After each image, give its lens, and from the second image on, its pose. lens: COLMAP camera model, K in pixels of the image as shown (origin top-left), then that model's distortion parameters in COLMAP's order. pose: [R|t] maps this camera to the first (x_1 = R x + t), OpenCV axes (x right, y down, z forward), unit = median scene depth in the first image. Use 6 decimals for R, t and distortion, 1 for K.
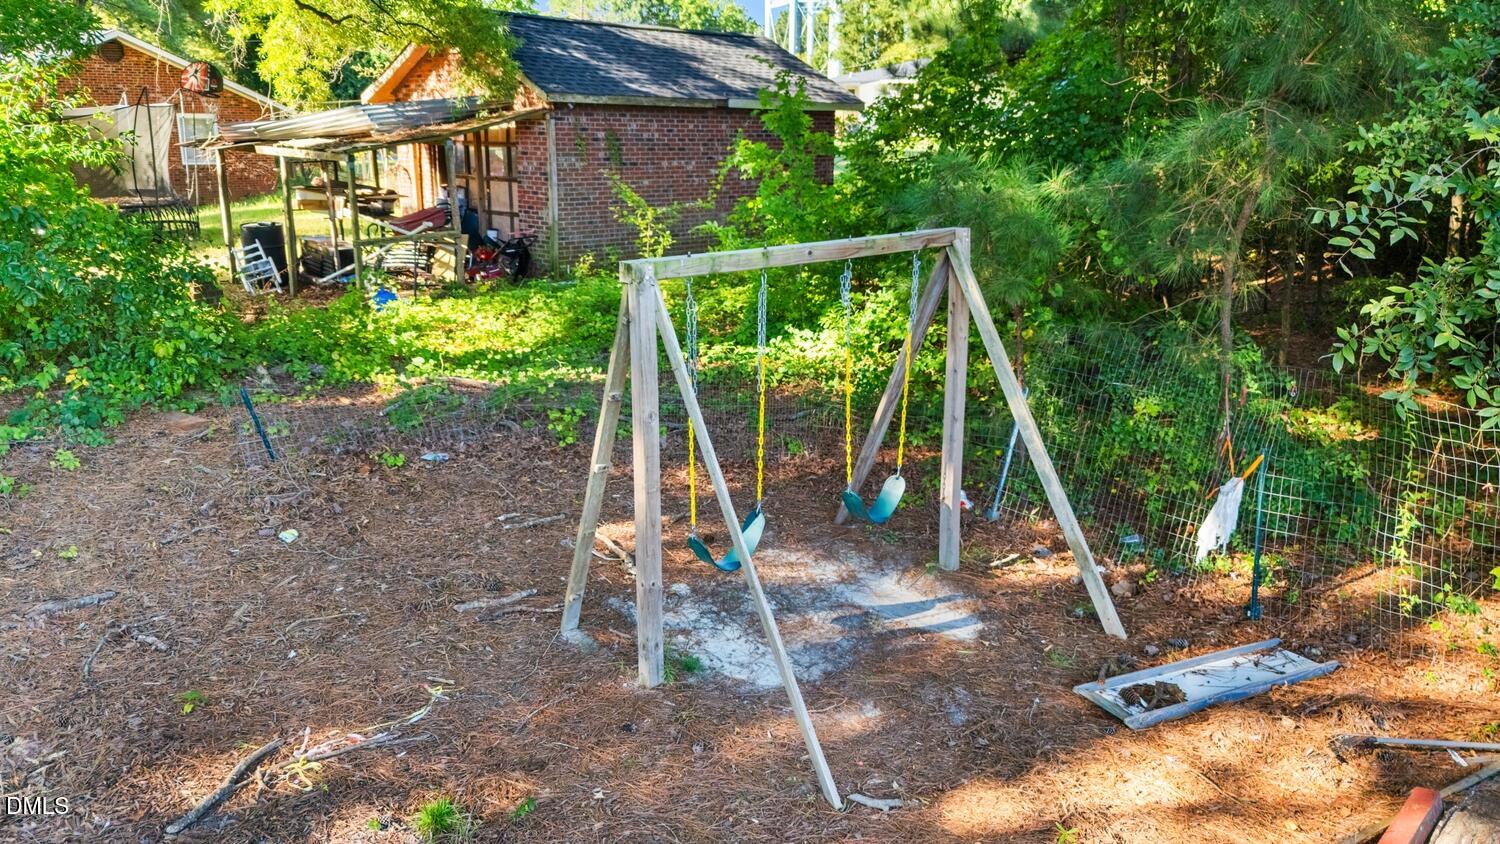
lens RADIAL K [[1157.3, 0, 749.3], [0, 1157.3, 419.8], [0, 0, 1]] dist [0.033669, -0.006920]
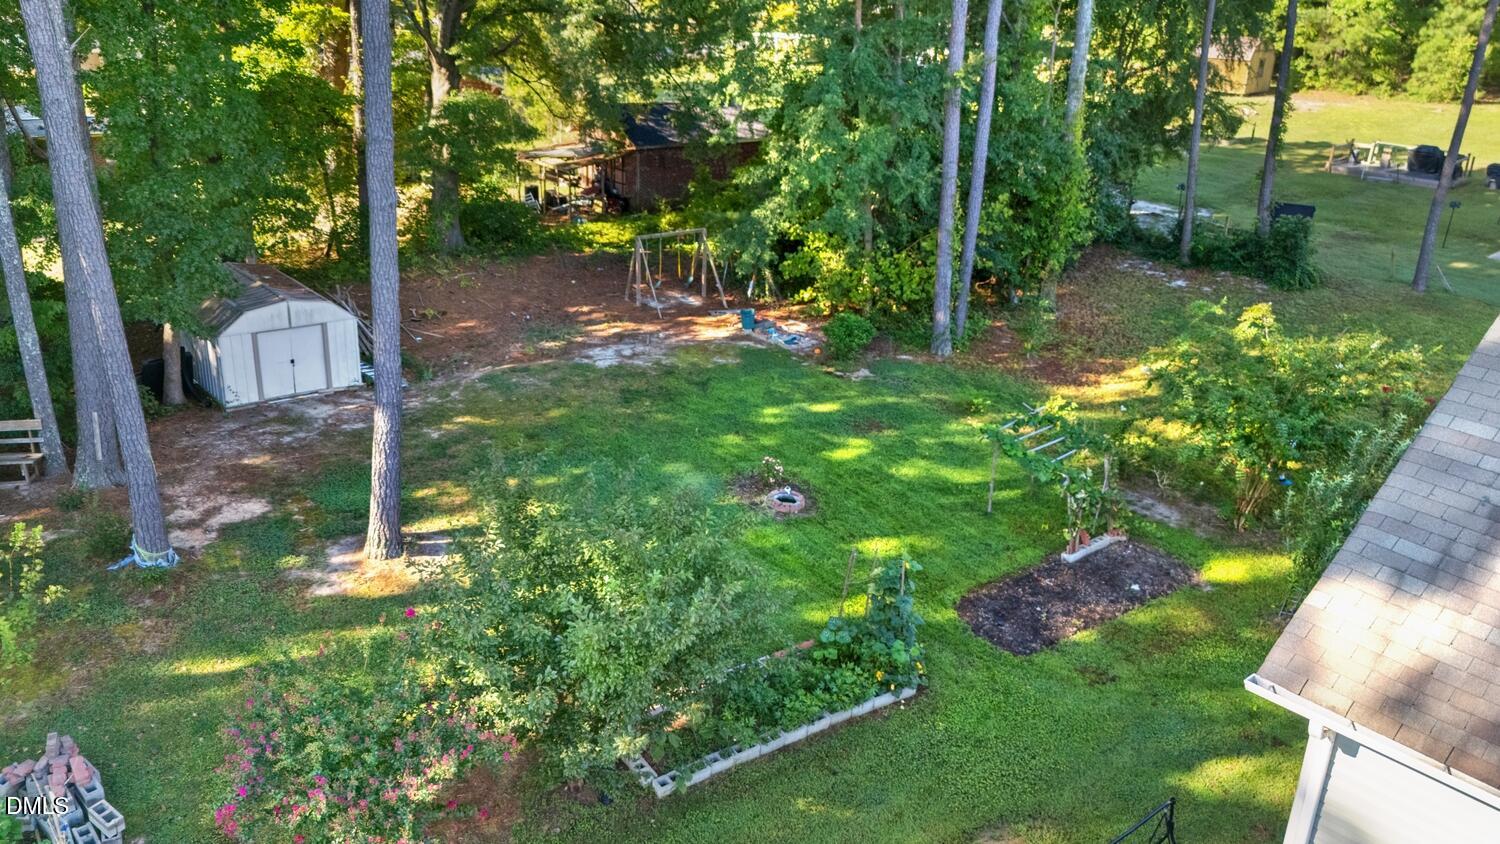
lens RADIAL K [[1157.3, 0, 748.2], [0, 1157.3, 423.3], [0, 0, 1]] dist [0.033669, -0.006920]
pose [[0.993575, 0.065591, -0.092230, 0.439663], [-0.054224, 0.991199, 0.120769, 0.032171], [0.099339, -0.114992, 0.988387, -2.018650]]
